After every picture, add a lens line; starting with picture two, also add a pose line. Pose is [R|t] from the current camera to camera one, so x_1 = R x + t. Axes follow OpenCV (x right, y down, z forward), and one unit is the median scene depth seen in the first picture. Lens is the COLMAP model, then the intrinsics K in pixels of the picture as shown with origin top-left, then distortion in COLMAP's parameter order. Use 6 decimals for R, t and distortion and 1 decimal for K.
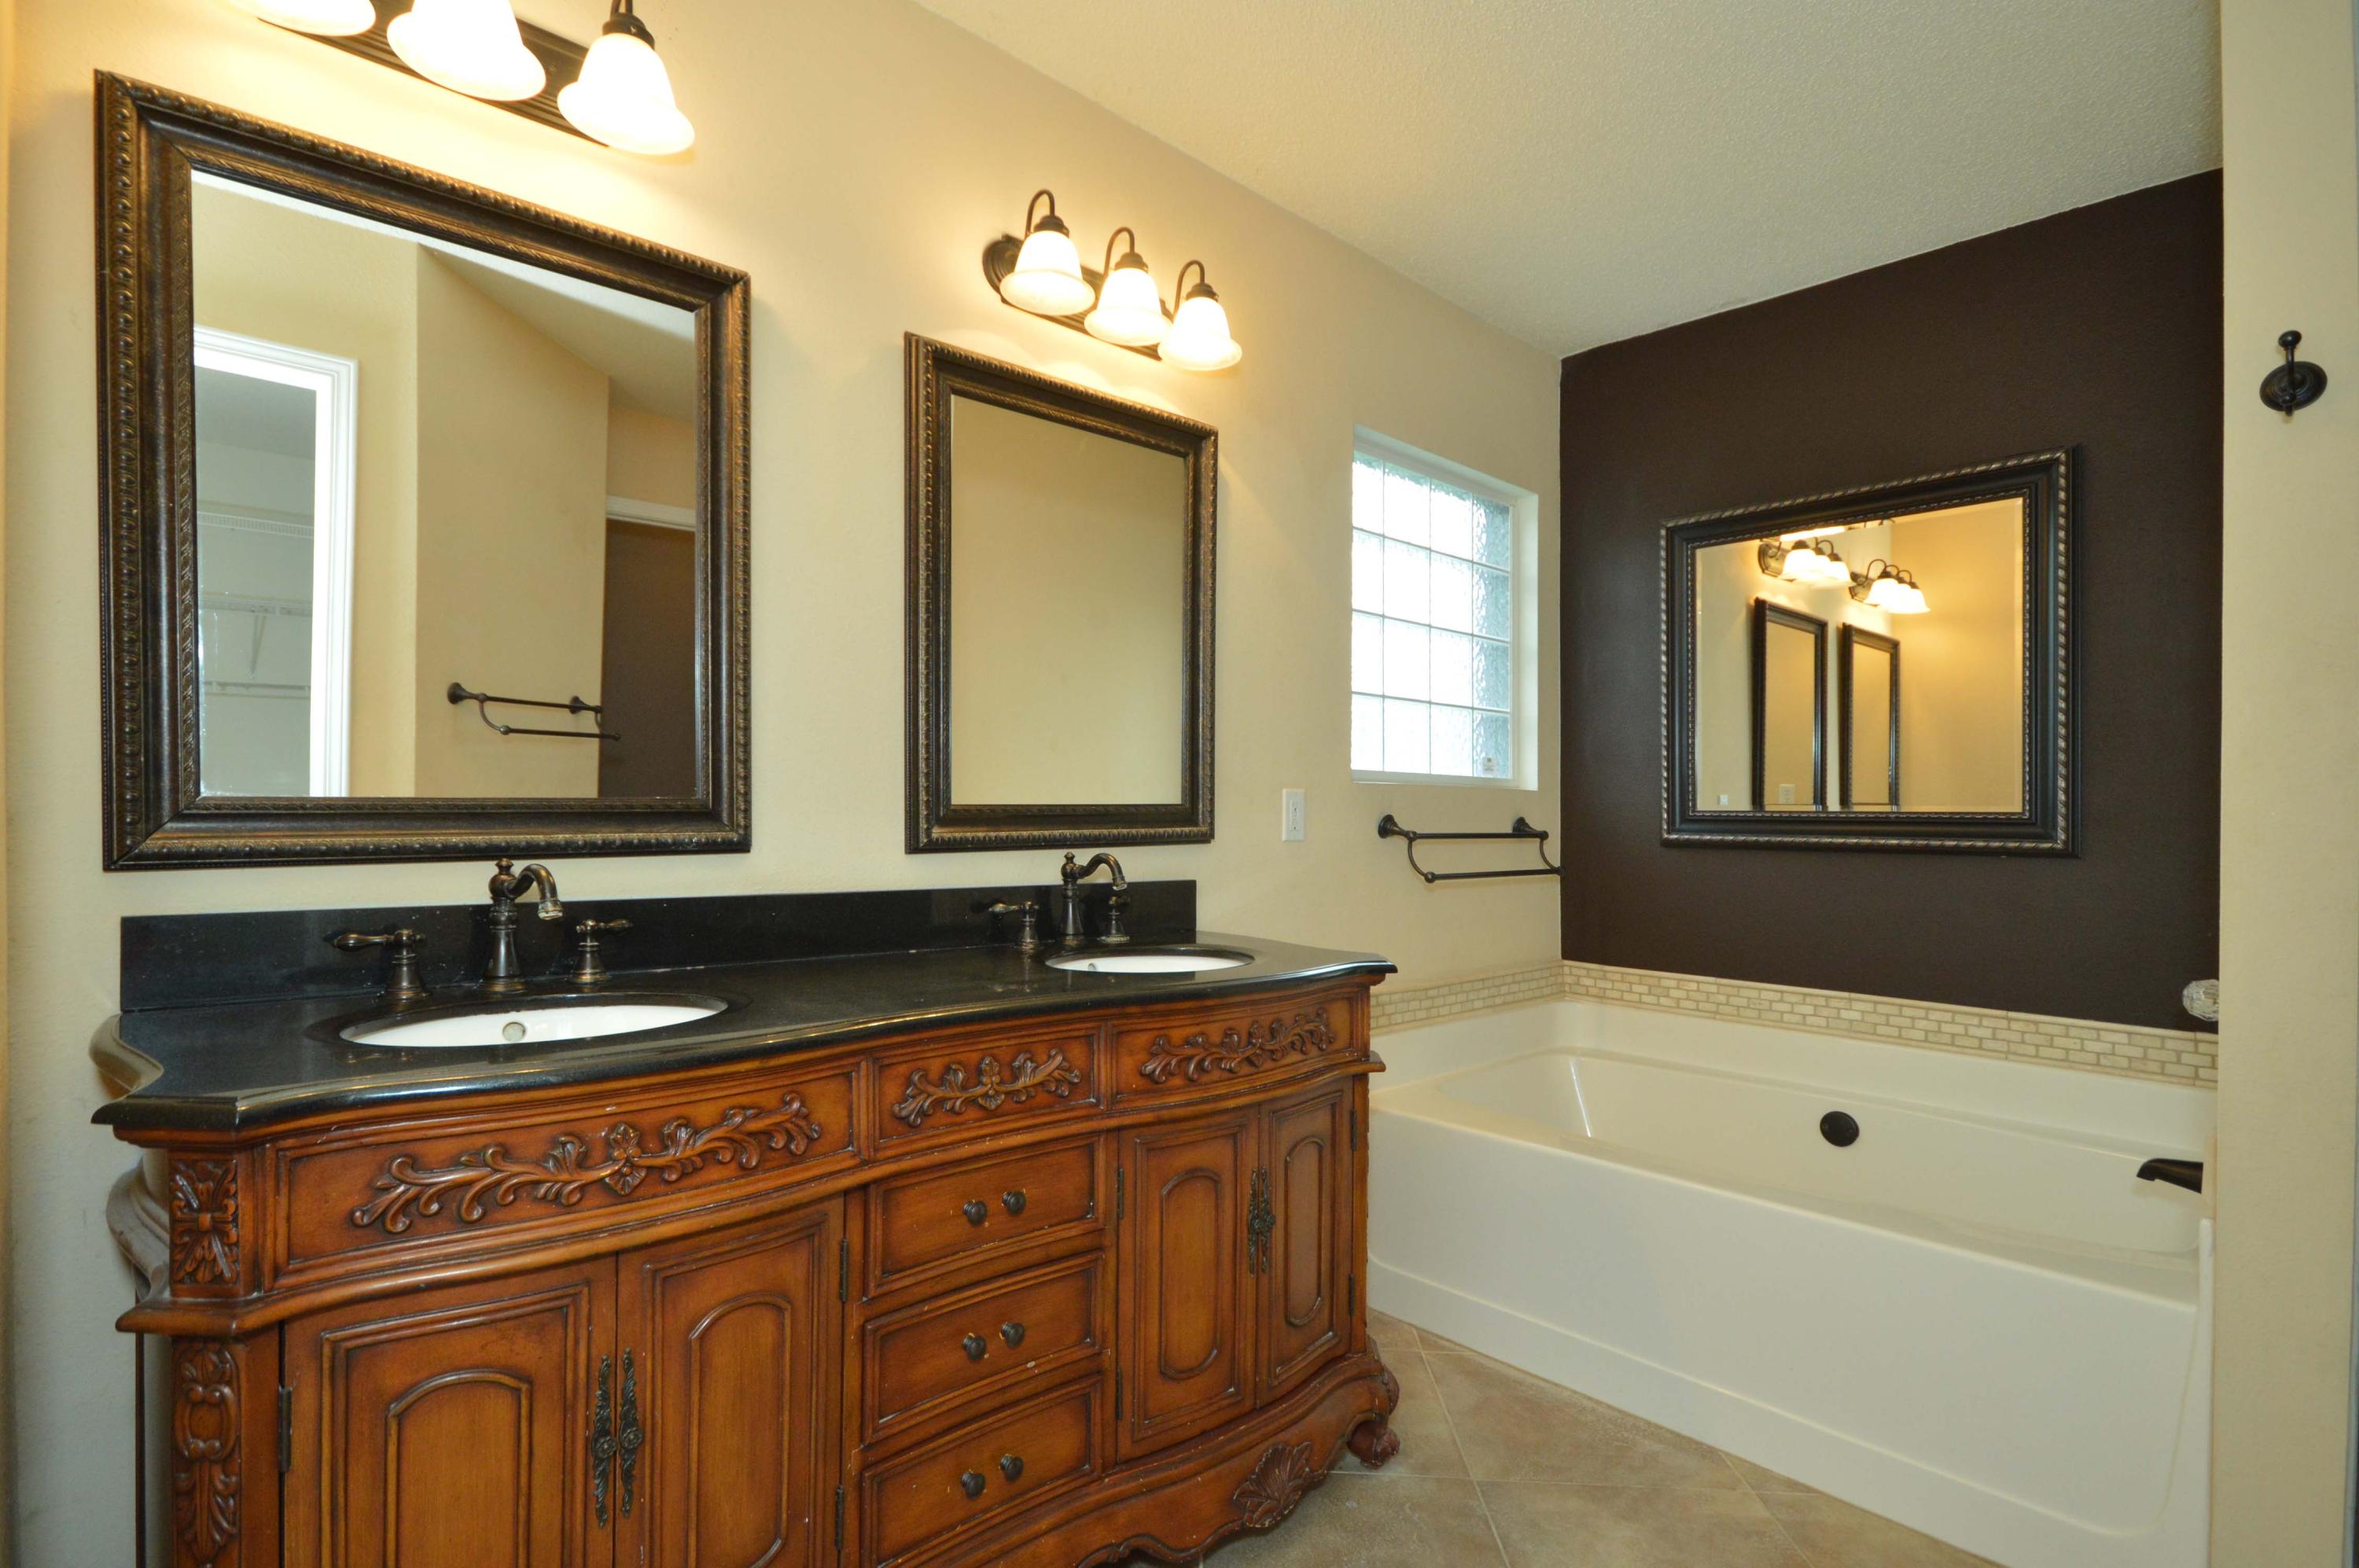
lens RADIAL K [[1150.4, 0, 1166.9], [0, 1150.4, 793.8], [0, 0, 1]] dist [0.000330, 0.000007]
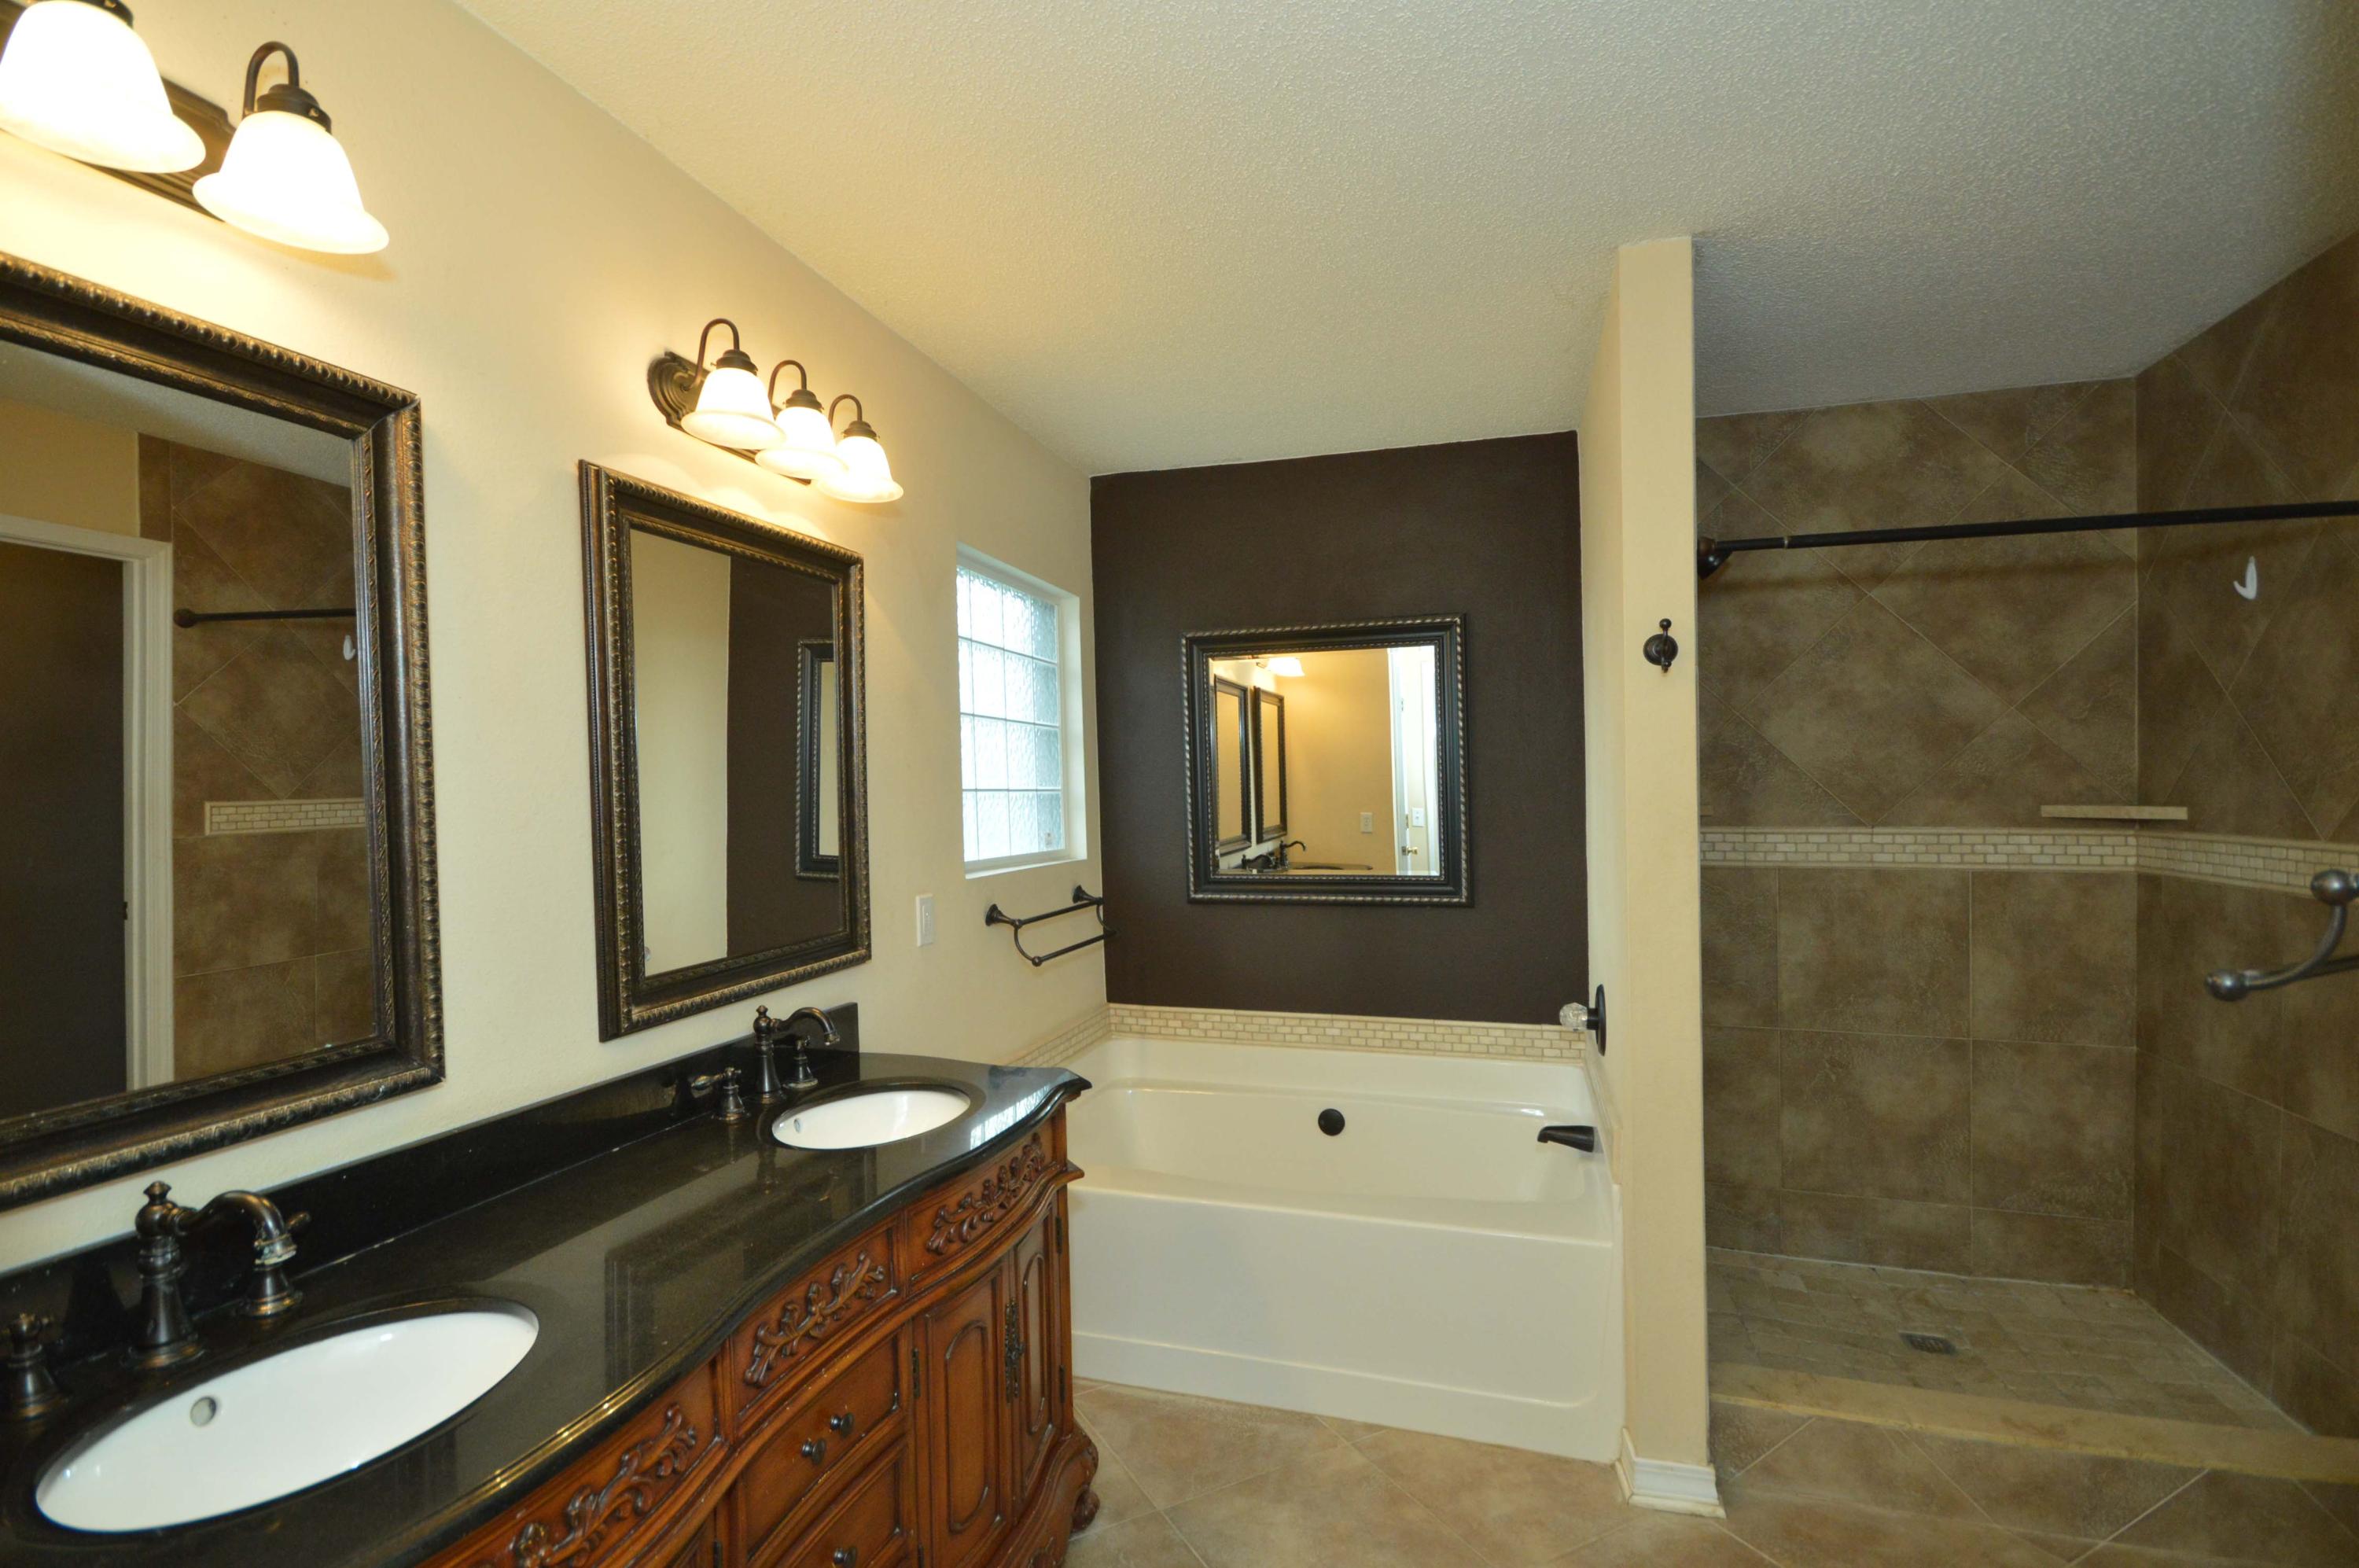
lens RADIAL K [[1087.7, 0, 1154.4], [0, 1087.7, 787.7], [0, 0, 1]] dist [0.007665, -0.006519]
pose [[0.868632, -0.022523, 0.494946, -0.211035], [0.017615, 0.999739, 0.014580, -0.120192], [-0.495145, -0.003946, 0.868801, 0.032918]]
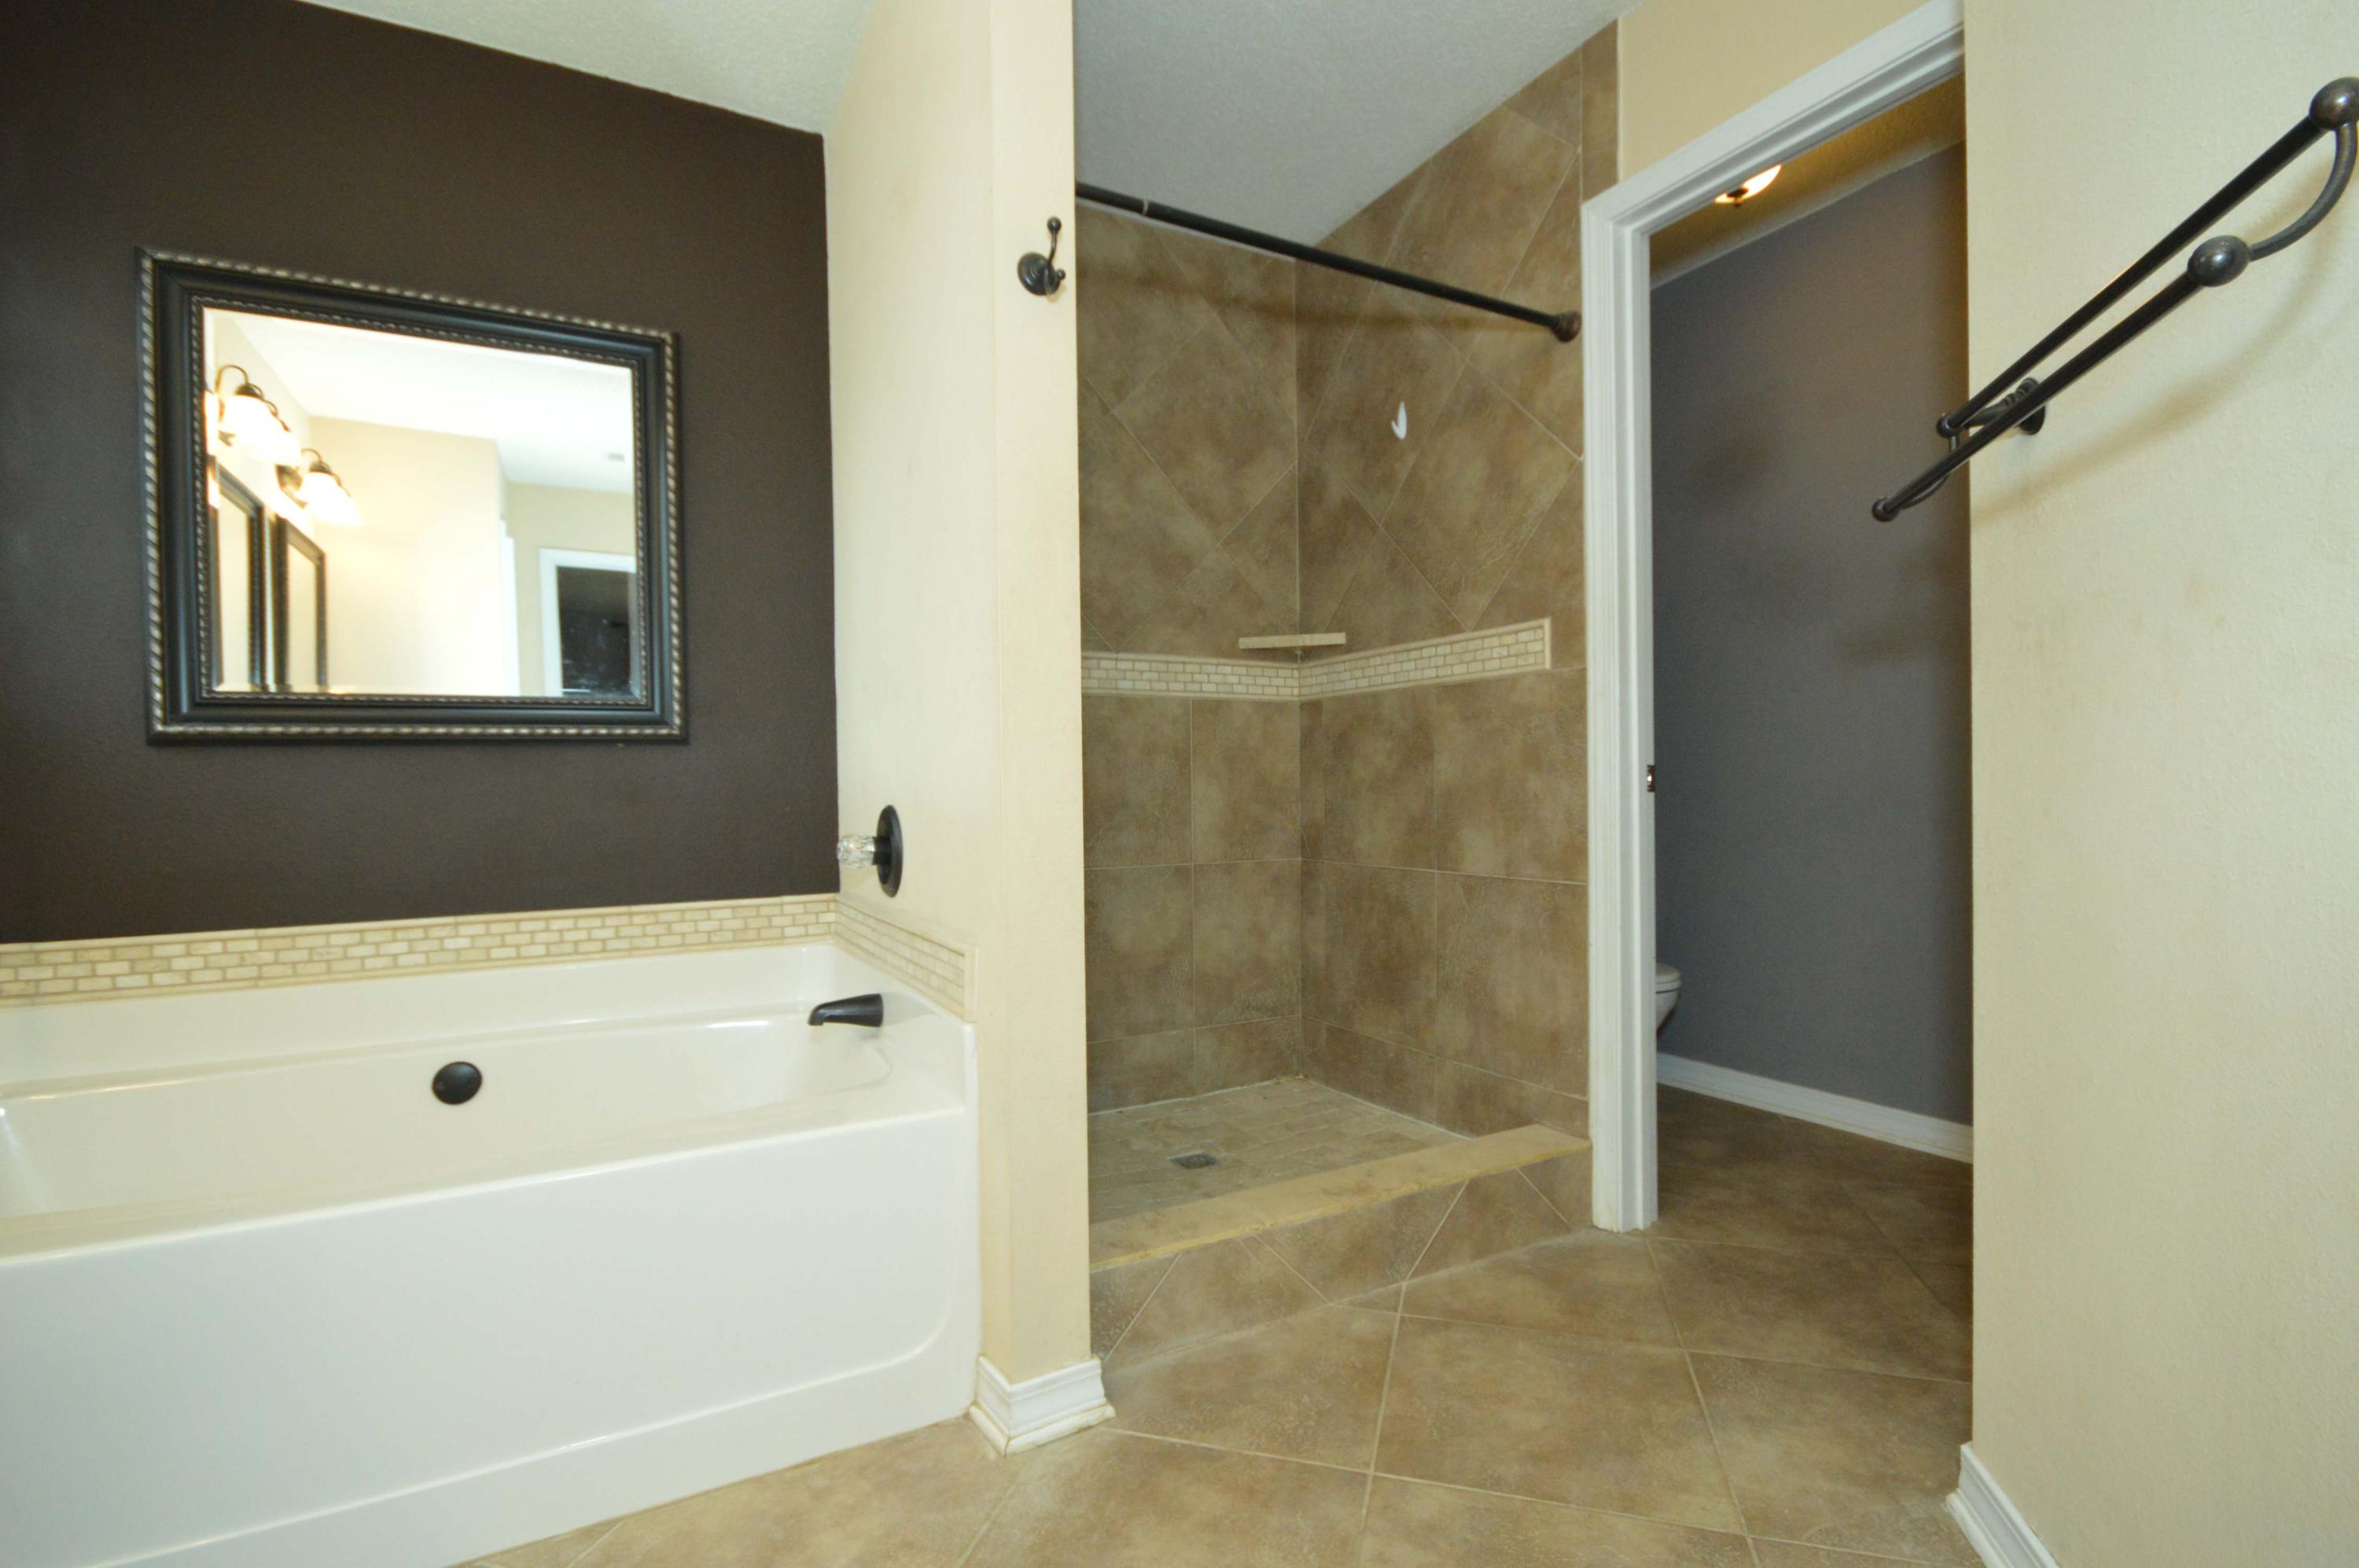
lens RADIAL K [[1087.7, 0, 1154.4], [0, 1087.7, 787.7], [0, 0, 1]] dist [0.007665, -0.006519]
pose [[0.250514, -0.020390, 0.967898, -0.036086], [0.012215, 0.999765, 0.017900, 0.083289], [-0.968036, 0.007339, 0.250704, 0.365787]]
